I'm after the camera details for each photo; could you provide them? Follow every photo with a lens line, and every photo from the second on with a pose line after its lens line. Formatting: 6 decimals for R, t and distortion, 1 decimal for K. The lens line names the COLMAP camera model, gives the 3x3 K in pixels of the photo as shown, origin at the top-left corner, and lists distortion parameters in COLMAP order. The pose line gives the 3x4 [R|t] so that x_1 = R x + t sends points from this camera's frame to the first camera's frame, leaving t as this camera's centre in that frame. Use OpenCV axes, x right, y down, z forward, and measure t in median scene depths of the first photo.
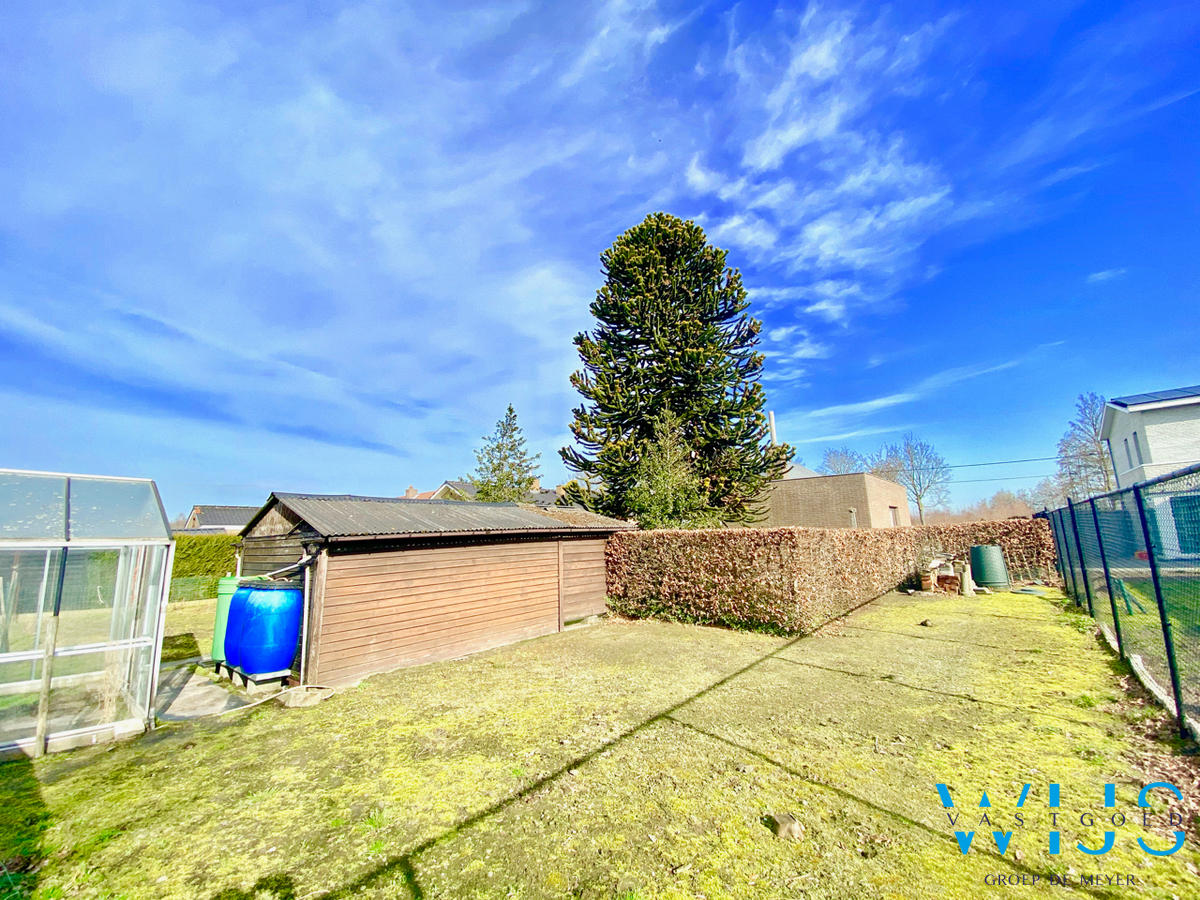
lens RADIAL K [[489.3, 0, 594.9], [0, 489.3, 443.3], [0, 0, 1]] dist [-0.003664, -0.007902]
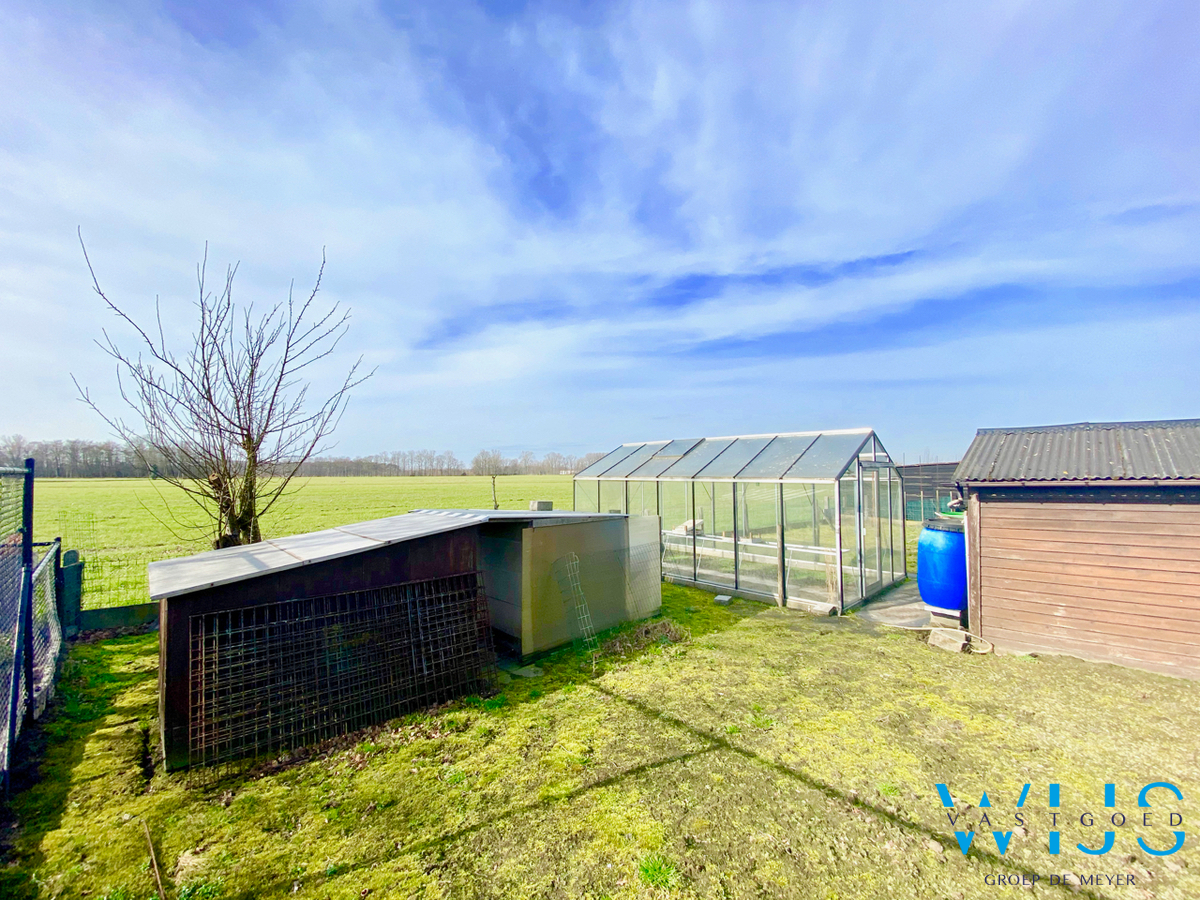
lens RADIAL K [[489.3, 0, 593.0], [0, 489.3, 459.0], [0, 0, 1]] dist [-0.003664, -0.007902]
pose [[-0.116623, 0.006515, -0.993155, 0.591263], [0.201139, 0.979412, -0.017195, 0.037887], [0.972595, -0.201768, -0.115533, 0.605638]]
